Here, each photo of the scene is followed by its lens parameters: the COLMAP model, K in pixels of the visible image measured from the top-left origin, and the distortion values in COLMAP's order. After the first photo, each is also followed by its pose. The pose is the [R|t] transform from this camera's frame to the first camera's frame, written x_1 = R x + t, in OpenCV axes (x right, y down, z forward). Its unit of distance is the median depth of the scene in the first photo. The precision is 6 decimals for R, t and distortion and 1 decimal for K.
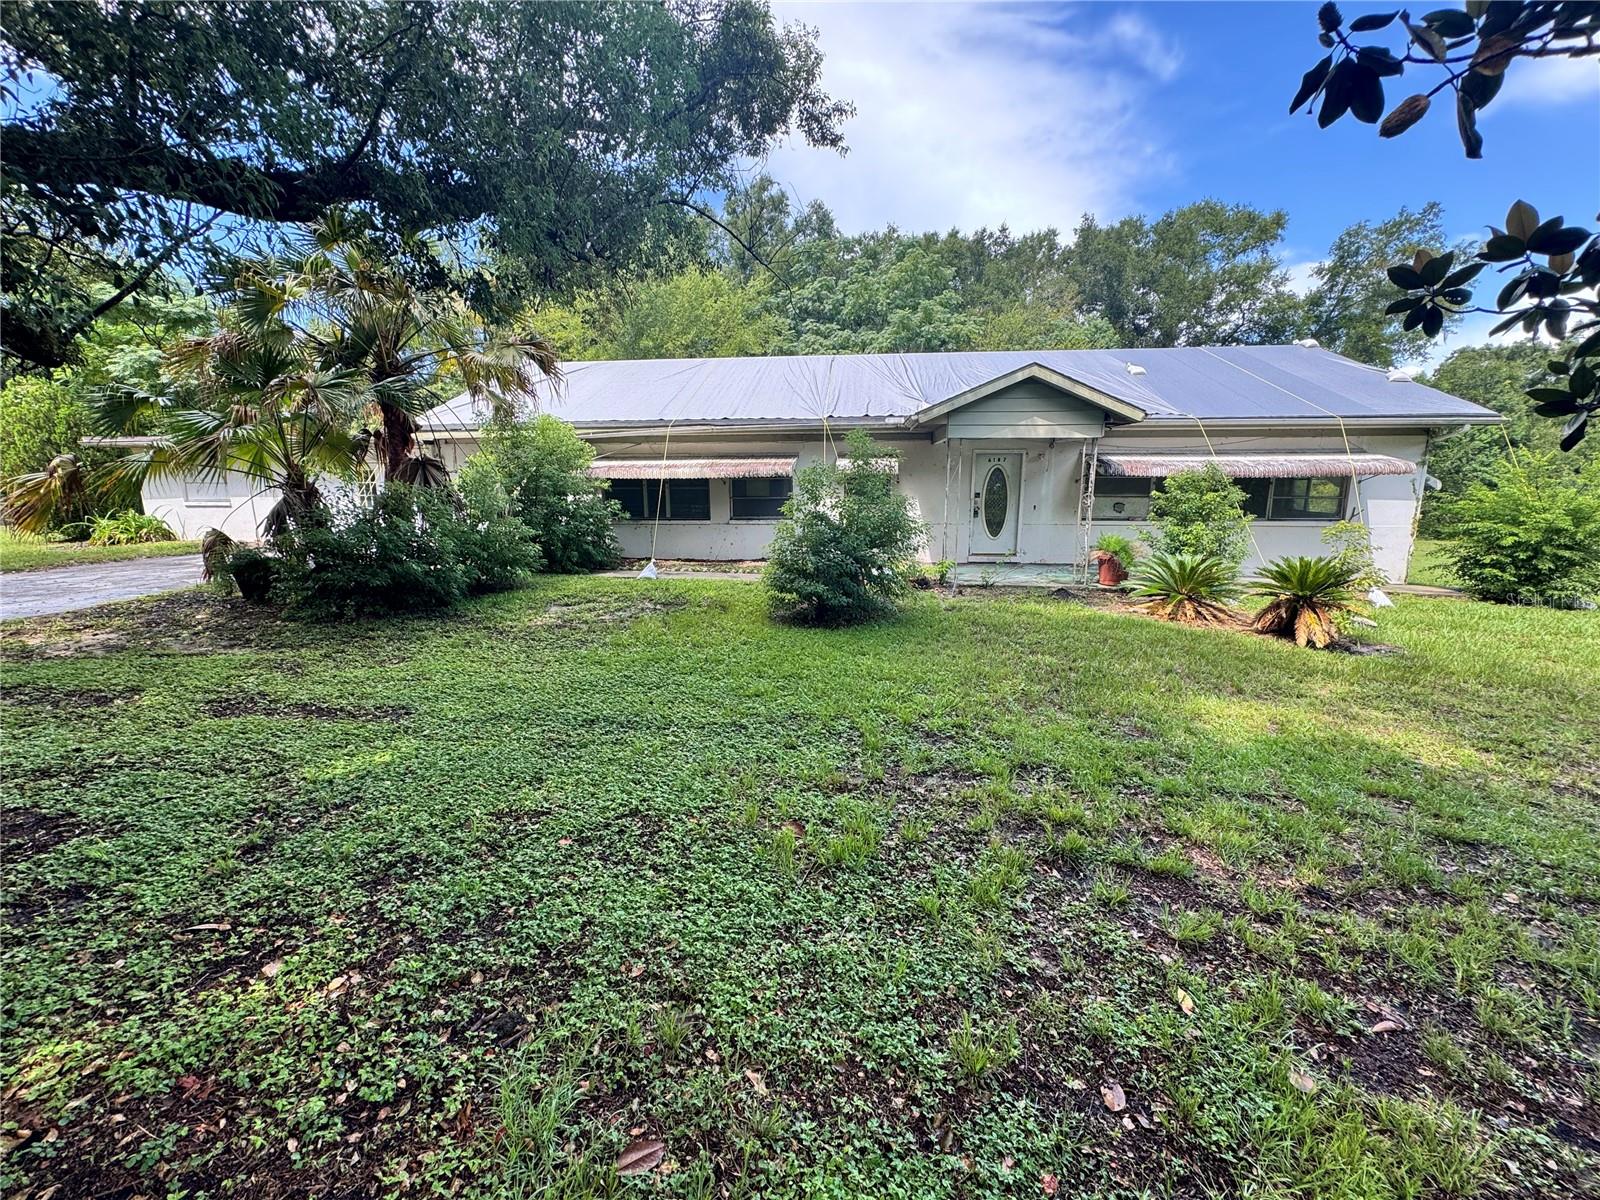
lens RADIAL K [[640.0, 0, 800.0], [0, 640.0, 600.0], [0, 0, 1]] dist [-0.000552, -0.000050]
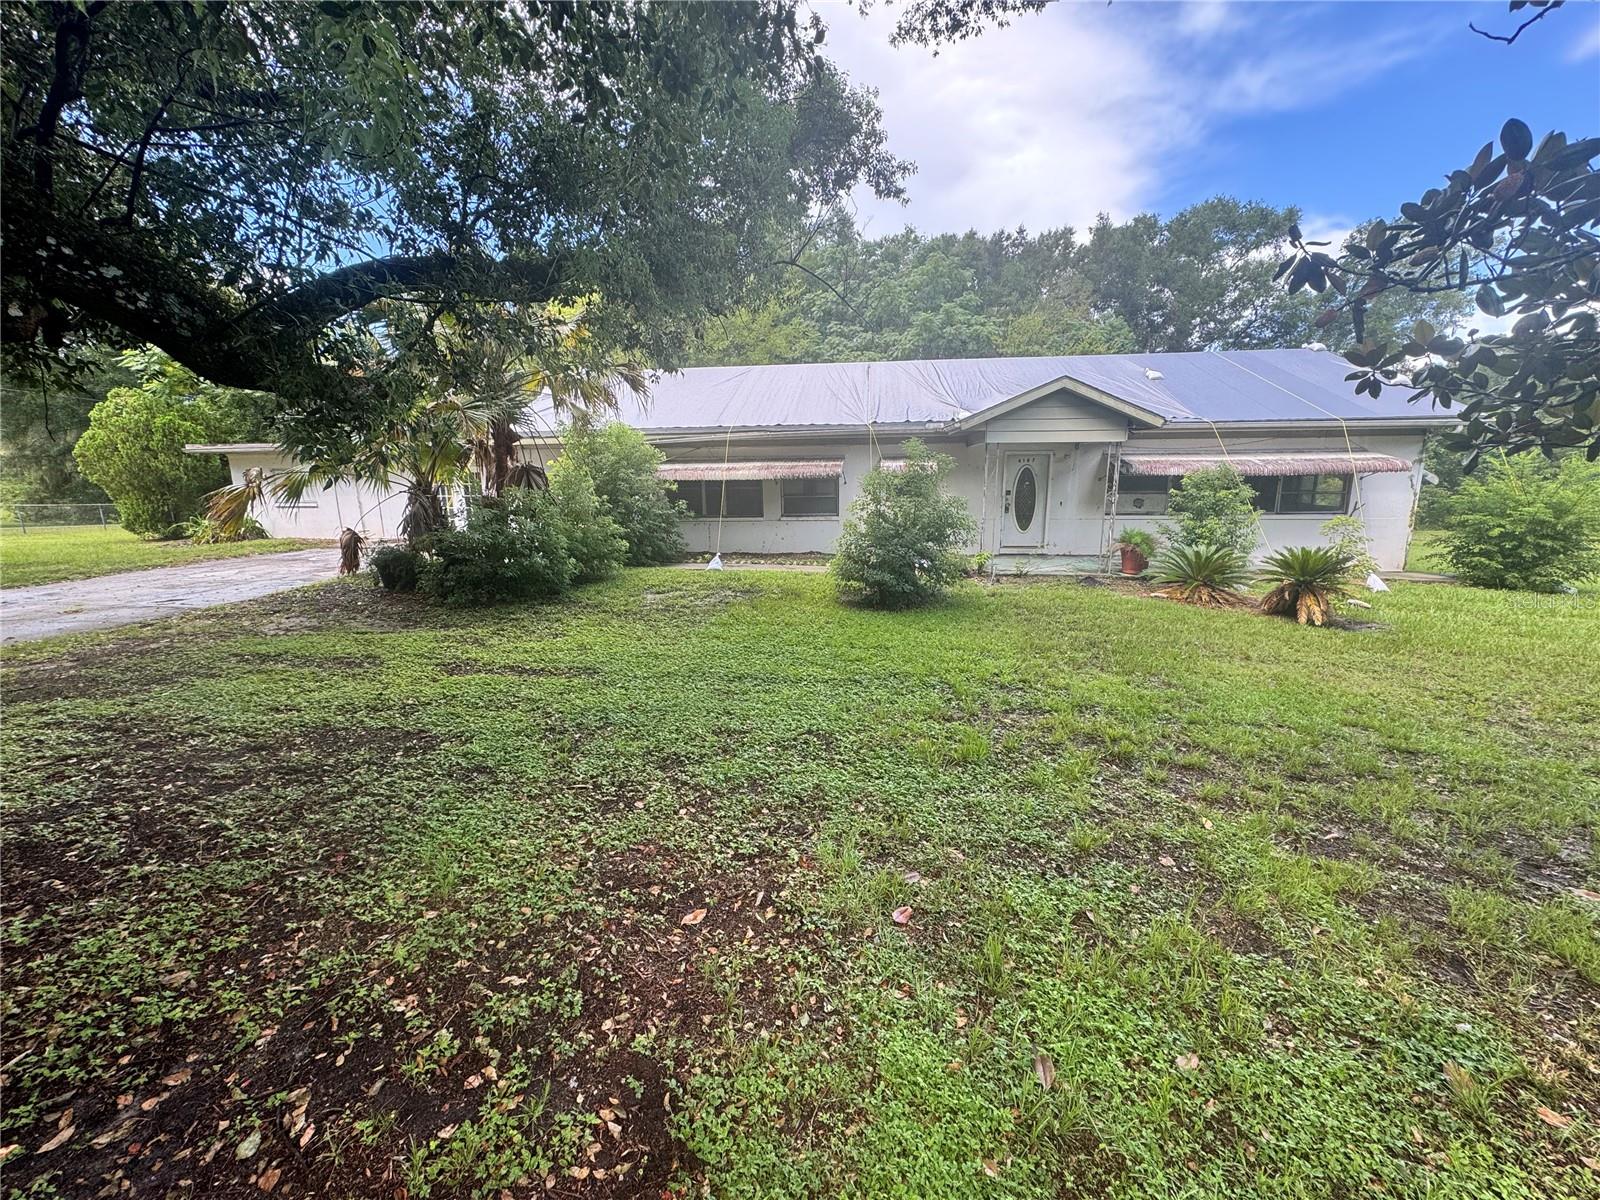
lens RADIAL K [[635.5, 0, 800.0], [0, 635.5, 600.0], [0, 0, 1]] dist [-0.000494, -0.000294]
pose [[0.999845, -0.004565, -0.017024, -0.076042], [0.004746, 0.999932, 0.010610, 0.008156], [0.016975, -0.010690, 0.999799, -0.118033]]
